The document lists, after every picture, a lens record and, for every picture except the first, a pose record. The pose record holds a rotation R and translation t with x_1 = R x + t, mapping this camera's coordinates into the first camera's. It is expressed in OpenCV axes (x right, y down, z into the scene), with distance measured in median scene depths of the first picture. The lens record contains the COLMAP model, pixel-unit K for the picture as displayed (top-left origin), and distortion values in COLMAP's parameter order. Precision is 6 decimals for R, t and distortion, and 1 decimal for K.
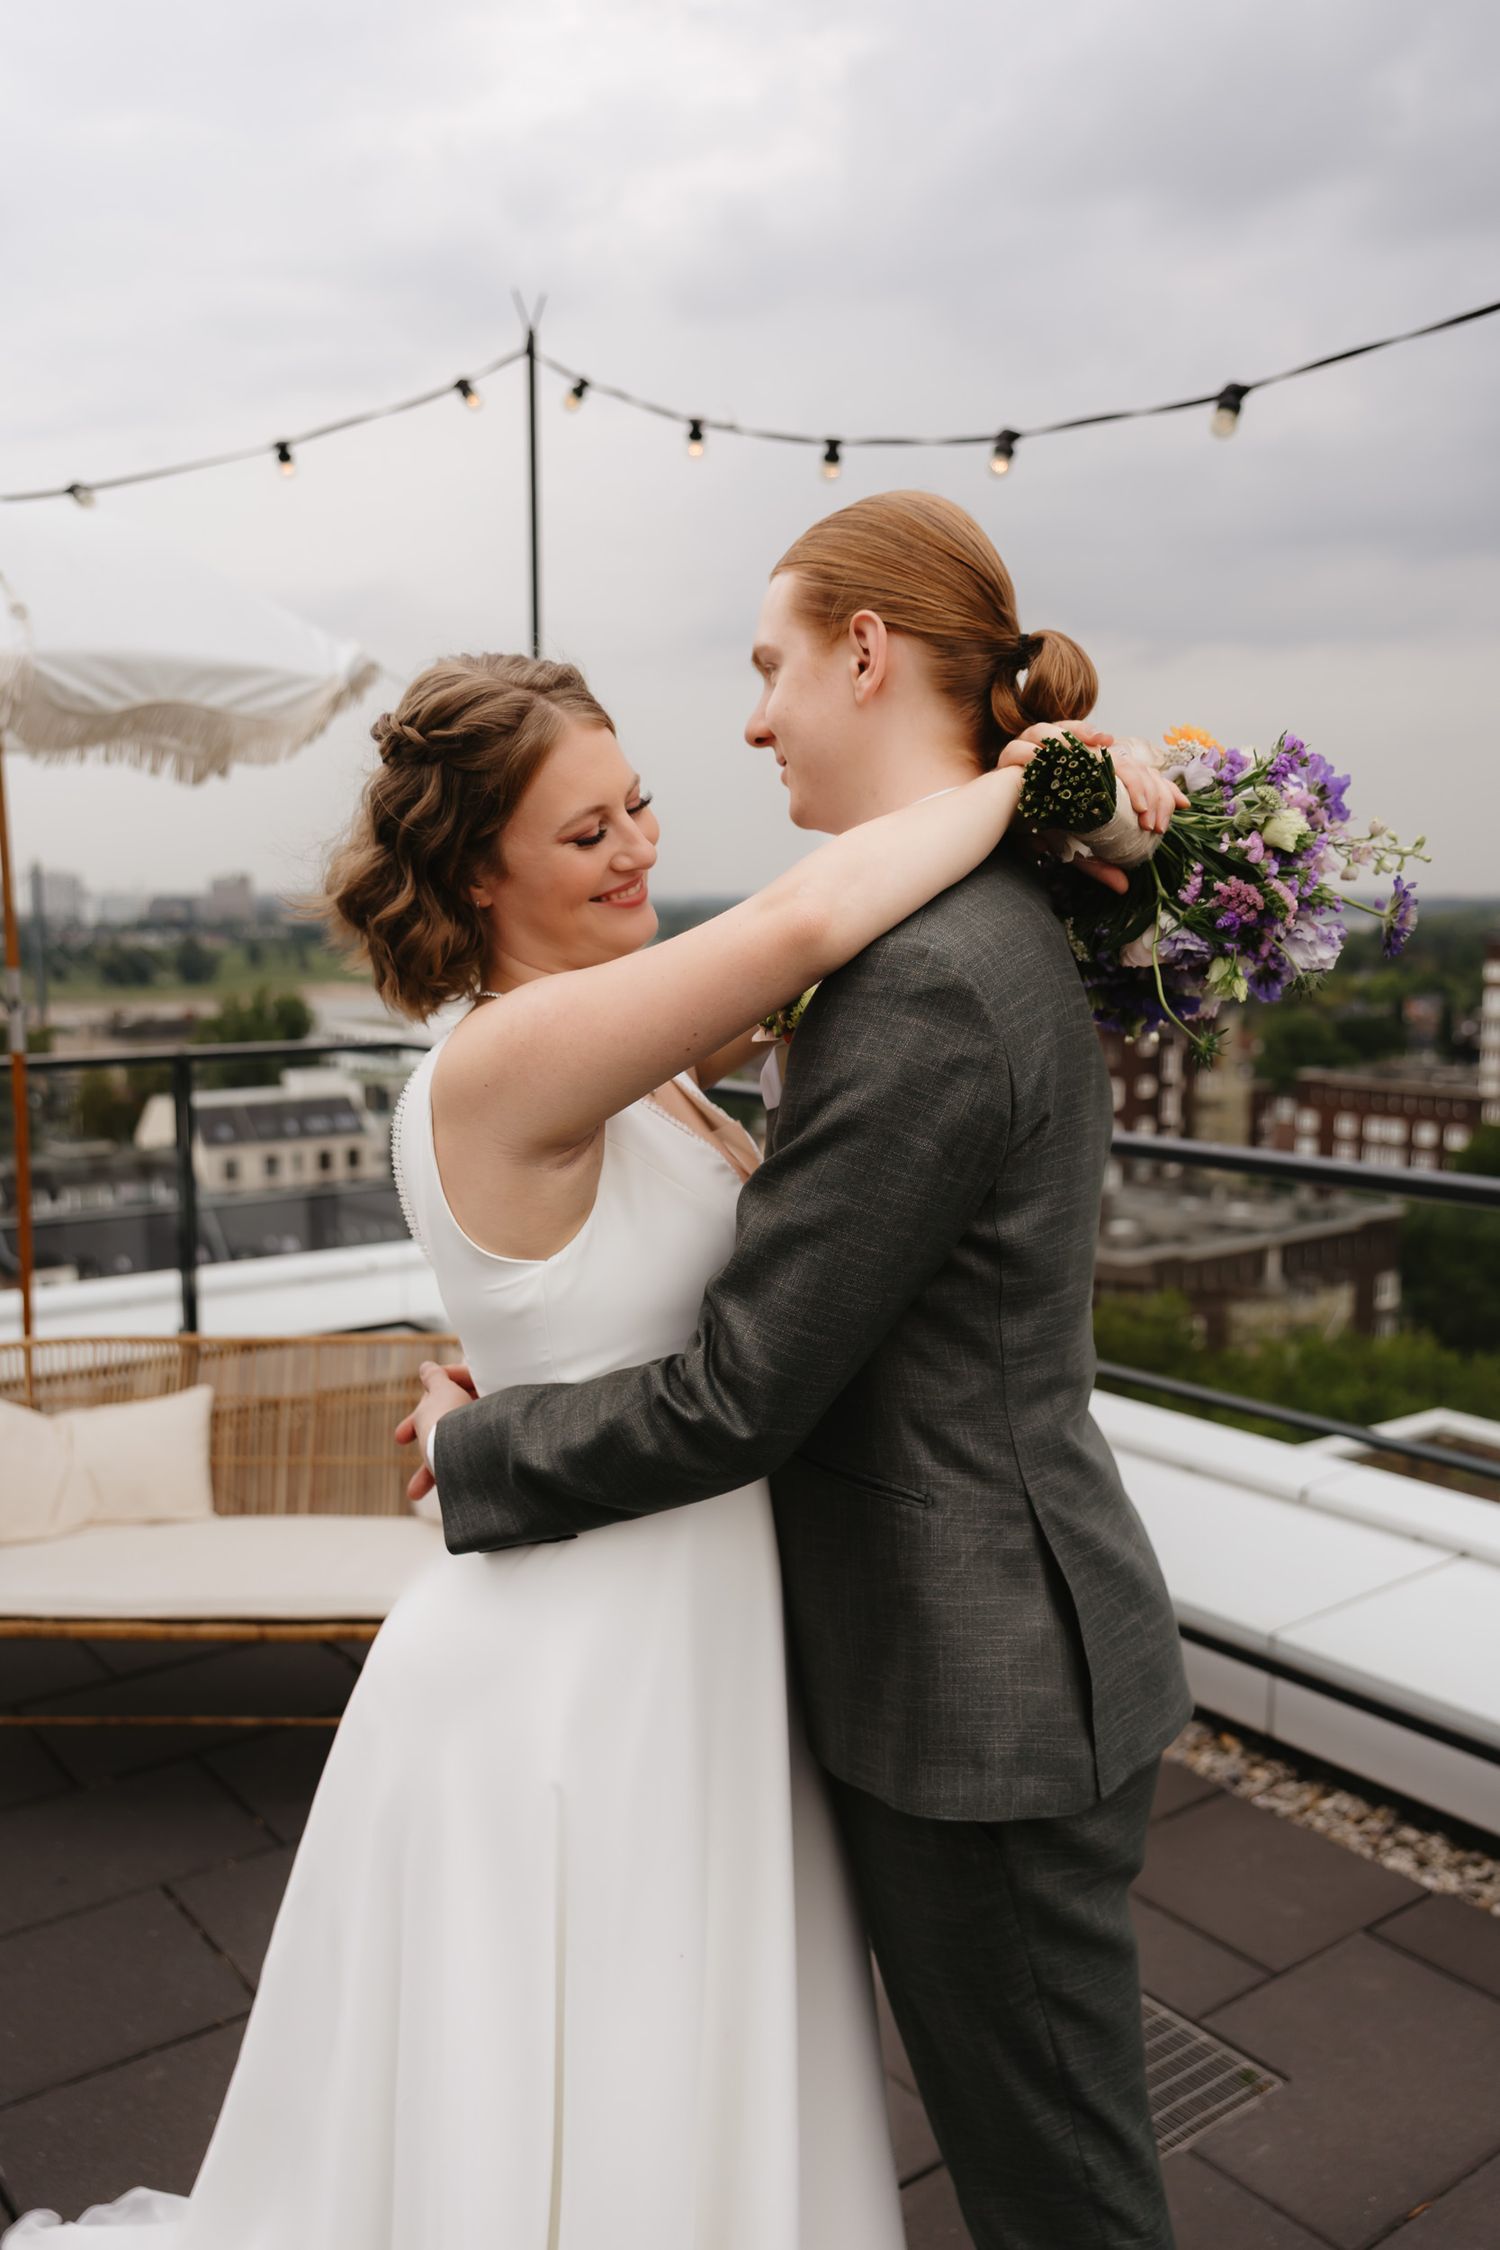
lens RADIAL K [[1766.2, 0, 750.2], [0, 1766.2, 1093.4], [0, 0, 1]] dist [0.002917, 0.005851]
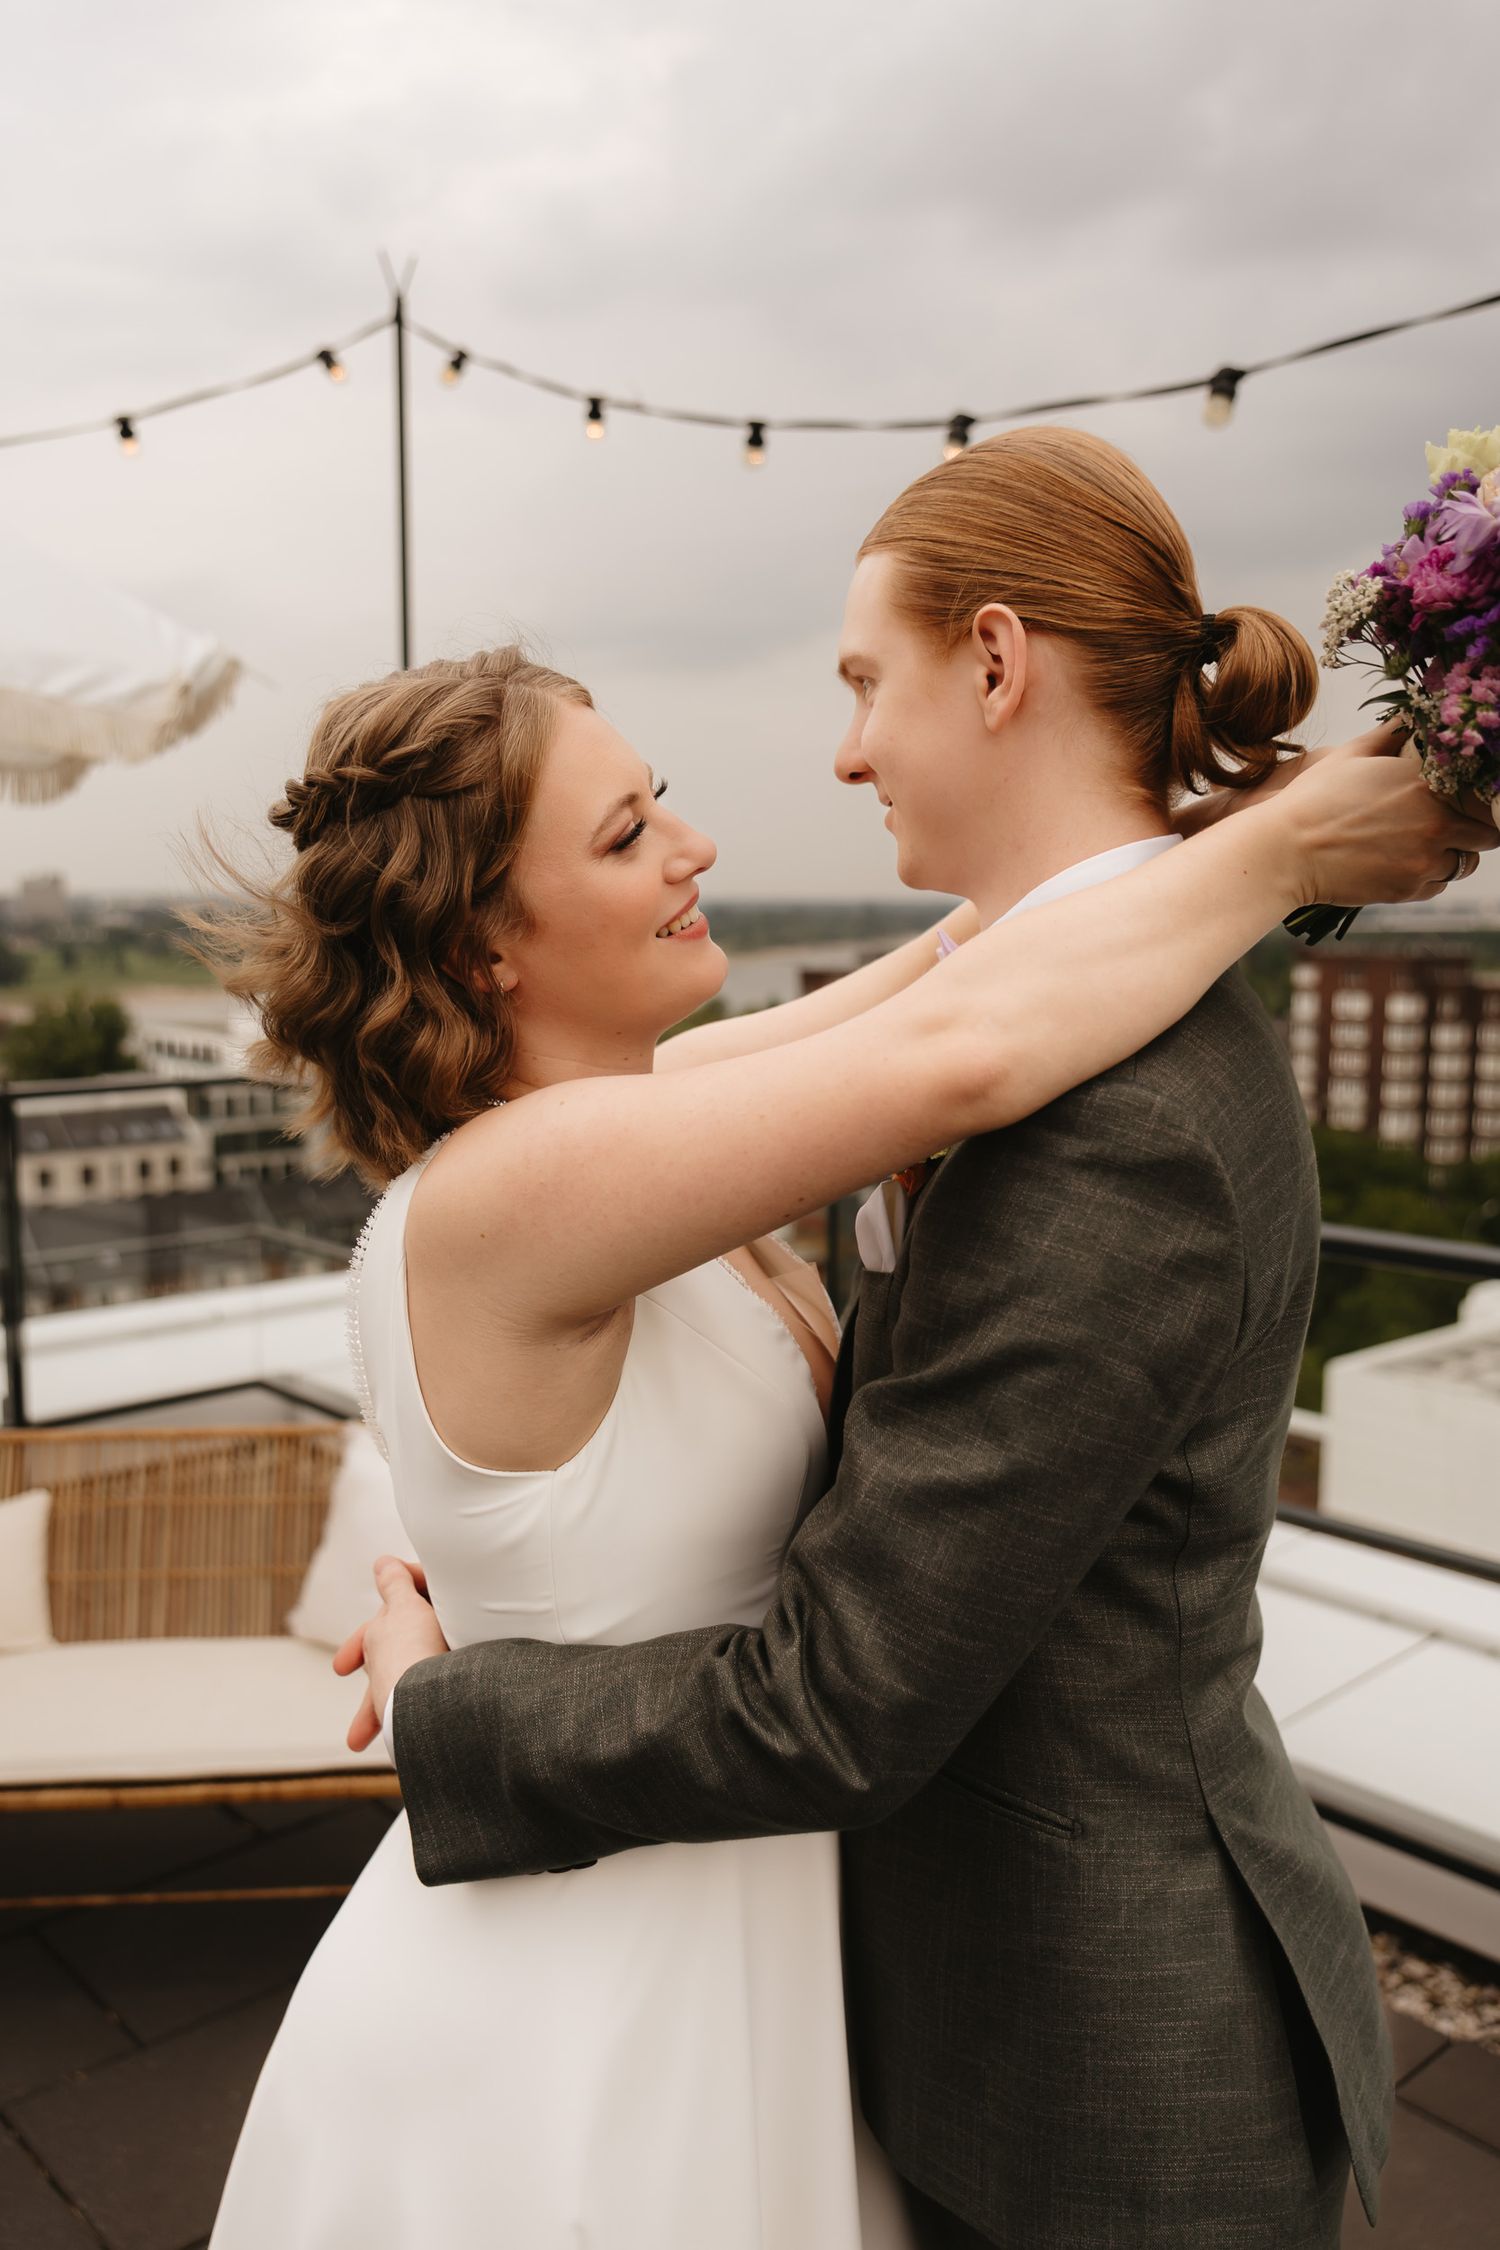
lens RADIAL K [[1766.2, 0, 750.2], [0, 1766.2, 1093.4], [0, 0, 1]] dist [0.002917, 0.005851]
pose [[0.995661, -0.008647, 0.092656, -0.047983], [0.008633, 0.999963, 0.000546, -0.033991], [-0.092657, 0.000257, 0.995698, 0.122421]]
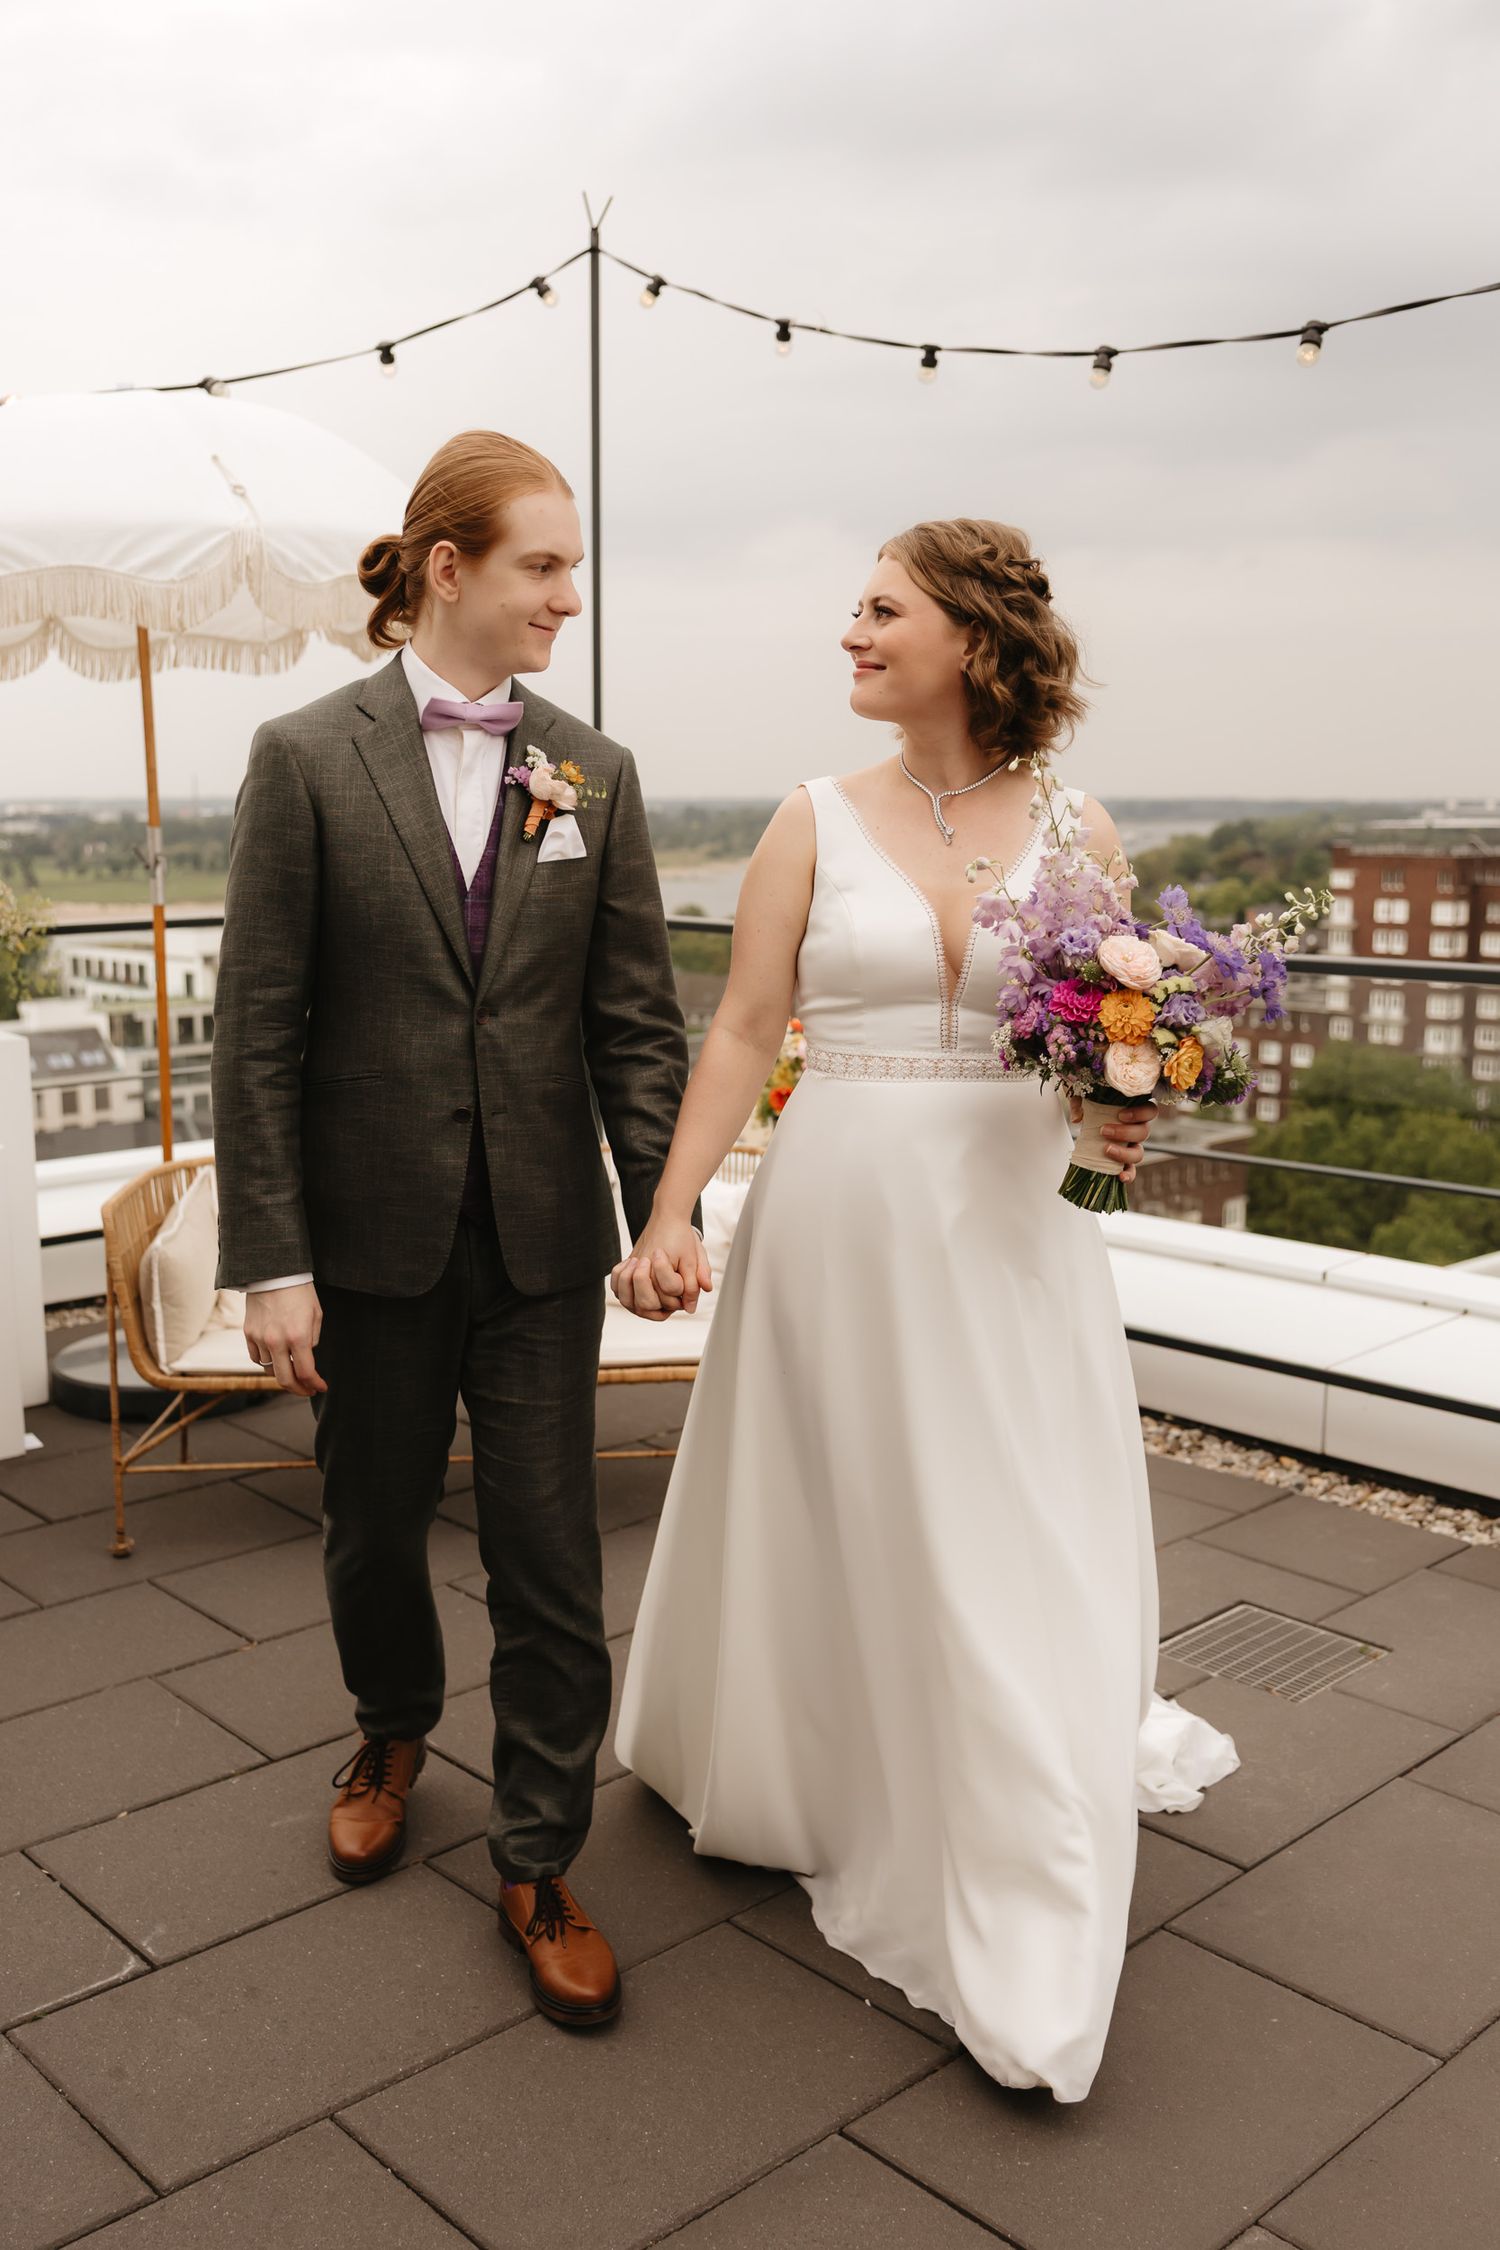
lens RADIAL K [[1953.6, 0, 747.4], [0, 1953.6, 1082.3], [0, 0, 1]] dist [-0.005582, -0.002851]
pose [[0.994595, -0.018379, 0.102191, -0.240819], [0.015027, 0.999327, 0.033472, 0.065993], [-0.102738, -0.031756, 0.994201, -0.287163]]
